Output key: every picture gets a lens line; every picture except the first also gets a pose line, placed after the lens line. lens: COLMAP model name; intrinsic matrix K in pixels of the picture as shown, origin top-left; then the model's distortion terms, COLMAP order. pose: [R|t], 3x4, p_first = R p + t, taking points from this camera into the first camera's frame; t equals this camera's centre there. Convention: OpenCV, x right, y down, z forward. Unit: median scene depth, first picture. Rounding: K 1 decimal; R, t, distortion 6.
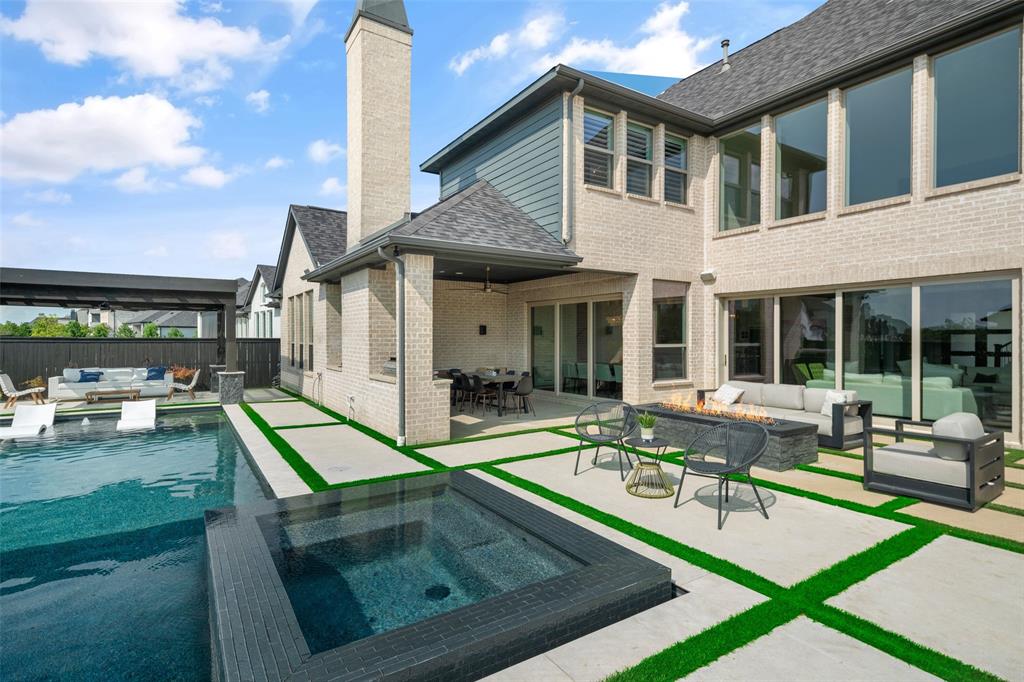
lens RADIAL K [[501.3, 0, 518.4], [0, 501.3, 337.0], [0, 0, 1]] dist [0.002783, -0.000443]
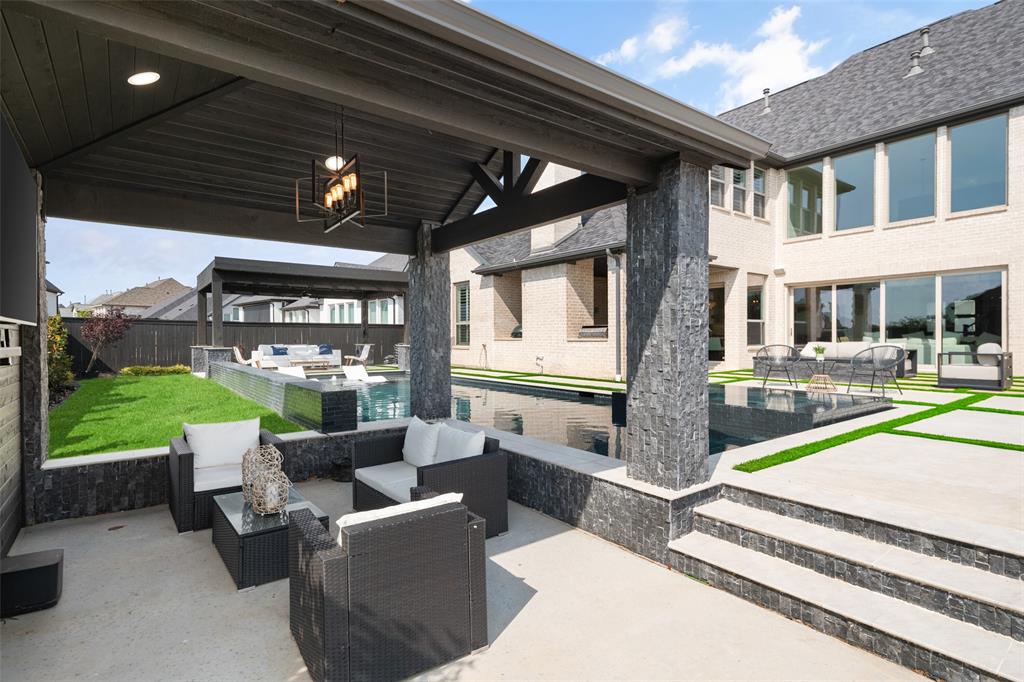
lens RADIAL K [[501.3, 0, 505.8], [0, 501.3, 338.5], [0, 0, 1]] dist [0.002783, -0.000443]
pose [[0.997740, -0.005121, 0.066997, -0.499183], [0.004944, 0.999984, 0.002808, 0.061751], [-0.067010, -0.002470, 0.997749, -0.349957]]
